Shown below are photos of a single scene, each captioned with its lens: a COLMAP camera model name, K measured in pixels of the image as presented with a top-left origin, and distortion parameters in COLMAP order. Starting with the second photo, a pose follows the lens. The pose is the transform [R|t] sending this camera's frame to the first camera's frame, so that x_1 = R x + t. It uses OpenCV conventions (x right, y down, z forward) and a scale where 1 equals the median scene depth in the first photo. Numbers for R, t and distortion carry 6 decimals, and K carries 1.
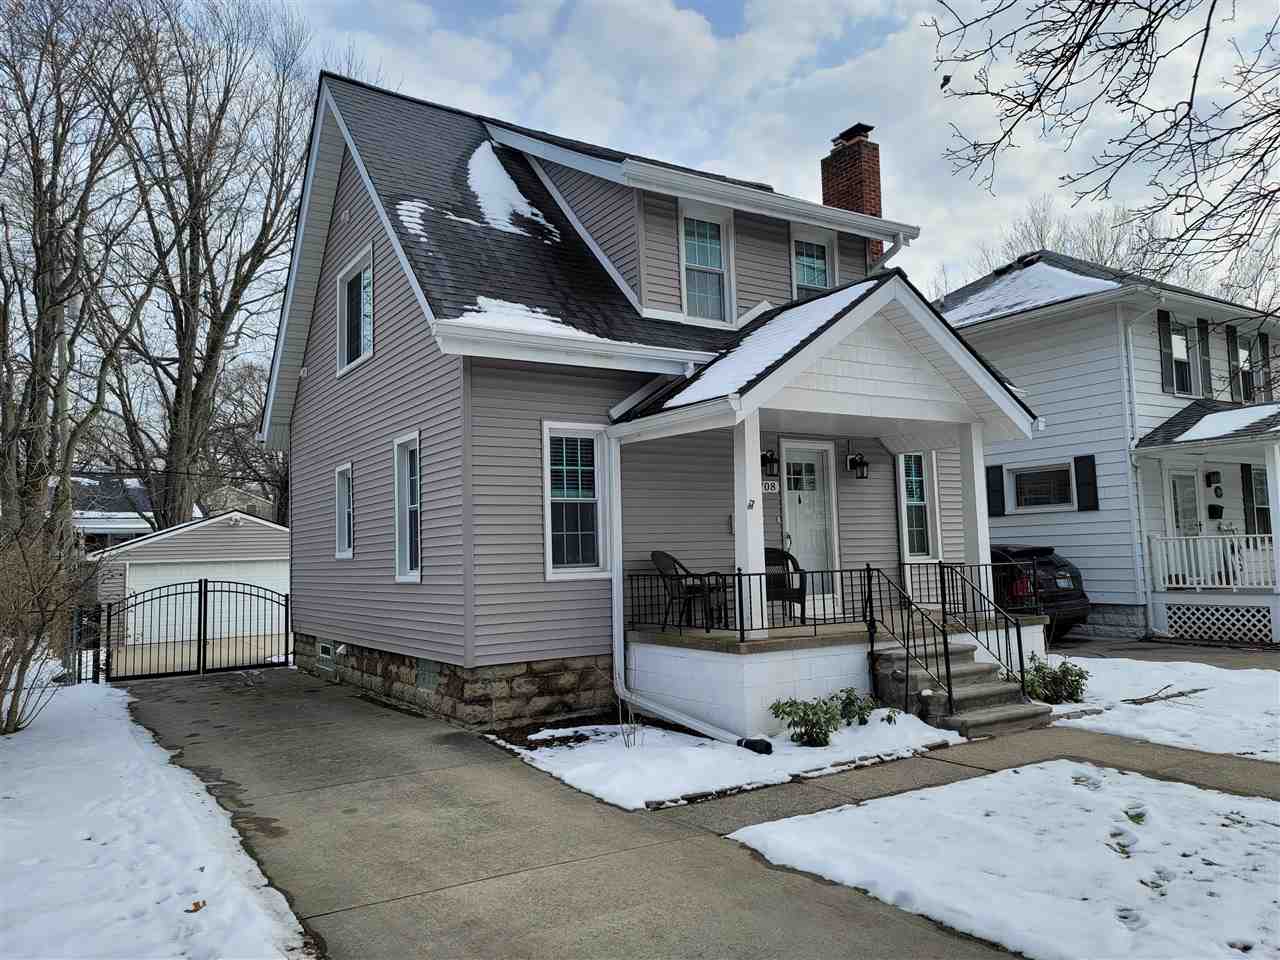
lens RADIAL K [[943.2, 0, 649.7], [0, 943.2, 485.7], [0, 0, 1]] dist [0.062698, -0.026476]
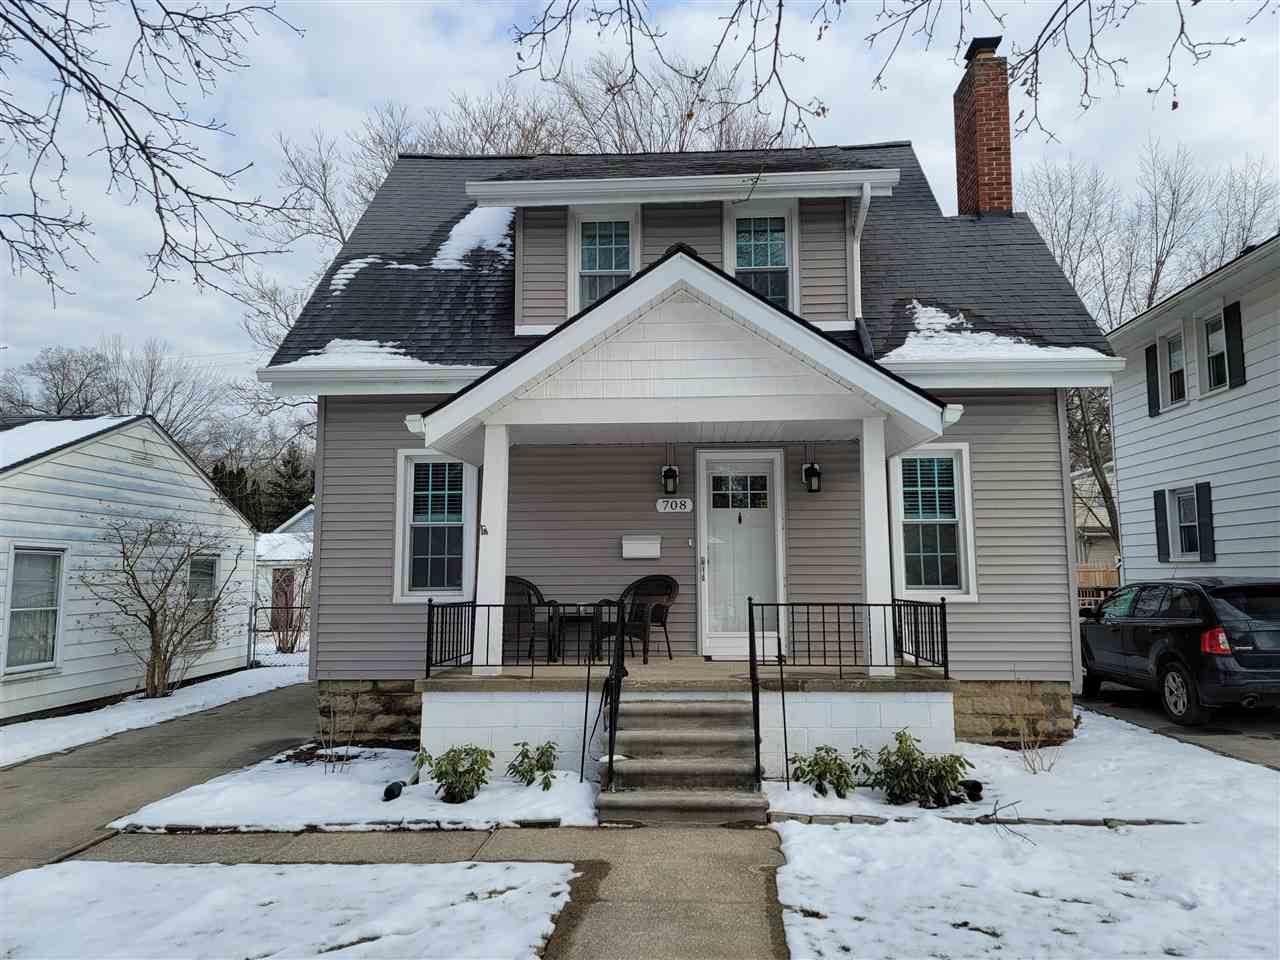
lens RADIAL K [[943.2, 0, 643.7], [0, 943.2, 472.1], [0, 0, 1]] dist [0.062698, -0.026476]
pose [[0.807792, -0.038503, -0.588209, 0.726112], [0.025460, 0.999212, -0.030442, -0.004389], [0.588918, 0.009615, 0.808136, 0.315433]]
